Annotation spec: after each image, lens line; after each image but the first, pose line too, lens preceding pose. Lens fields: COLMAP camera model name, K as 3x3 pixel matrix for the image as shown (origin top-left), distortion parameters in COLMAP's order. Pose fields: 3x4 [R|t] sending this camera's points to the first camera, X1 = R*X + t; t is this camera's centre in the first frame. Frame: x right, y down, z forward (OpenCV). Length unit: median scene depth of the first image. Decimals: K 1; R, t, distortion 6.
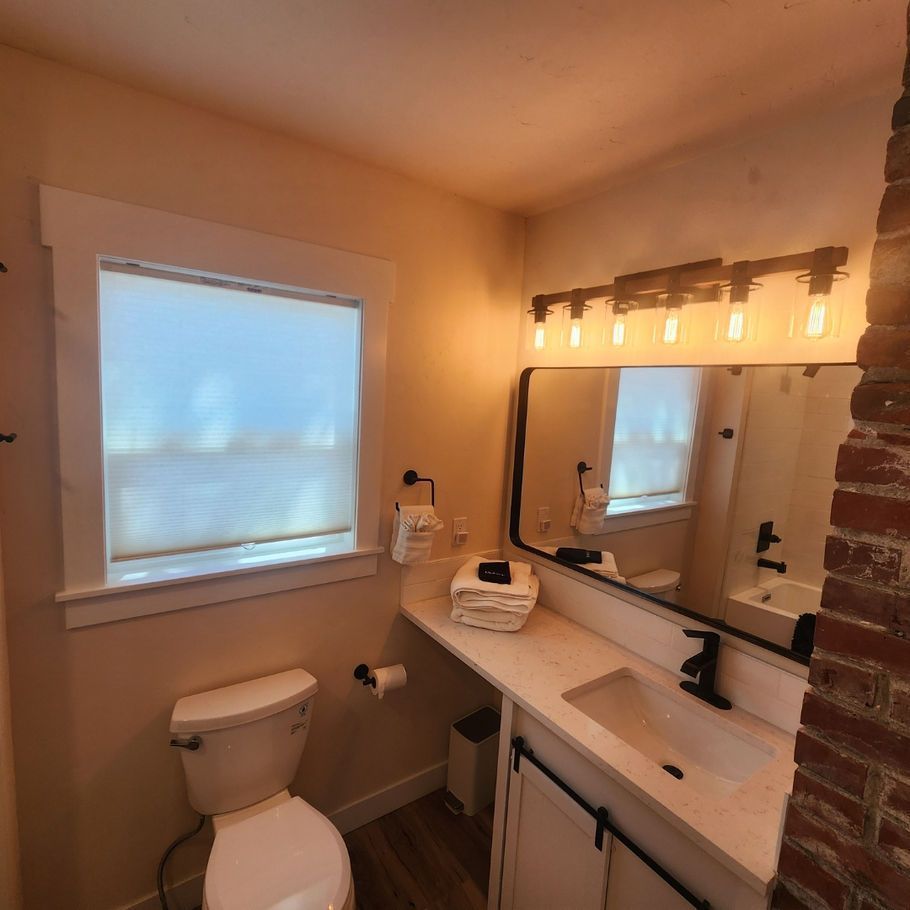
lens RADIAL K [[504.9, 0, 455.0], [0, 504.9, 455.0], [0, 0, 1]] dist [0.001205, 0.001359]
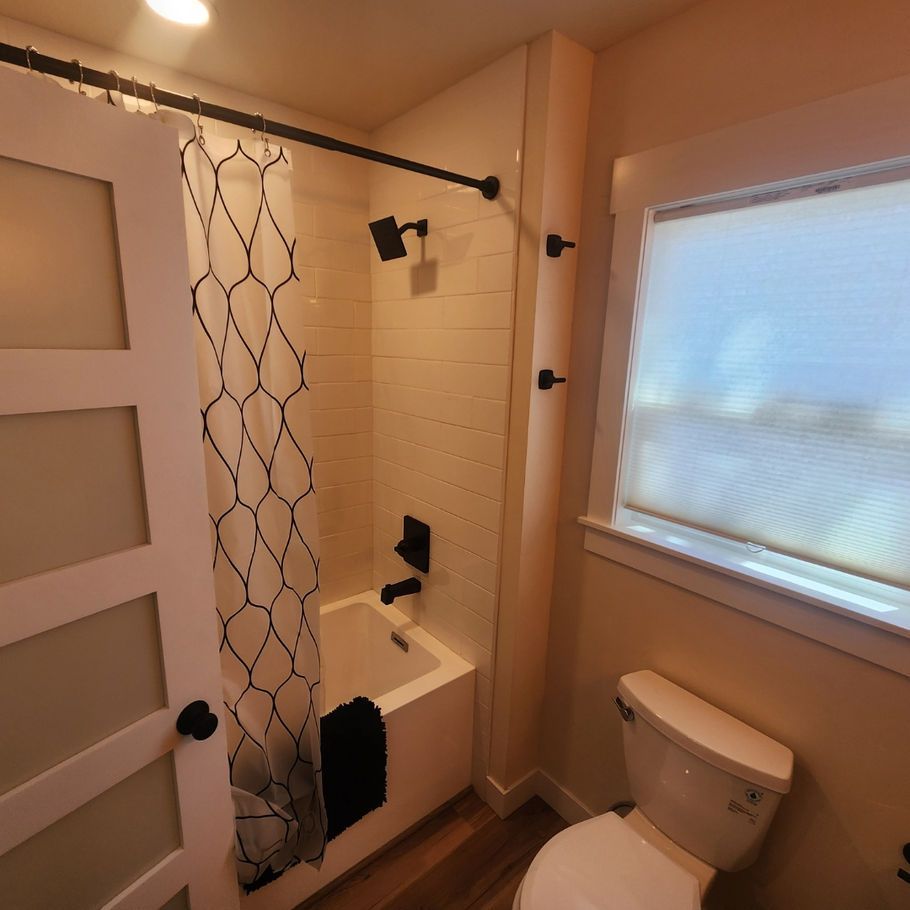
lens RADIAL K [[504.9, 0, 455.0], [0, 504.9, 455.0], [0, 0, 1]] dist [0.001205, 0.001359]
pose [[0.079663, 0.171276, -0.981997, 0.300535], [-0.140945, 0.977166, 0.159000, -0.014345], [0.986807, 0.125741, 0.101984, 0.497612]]
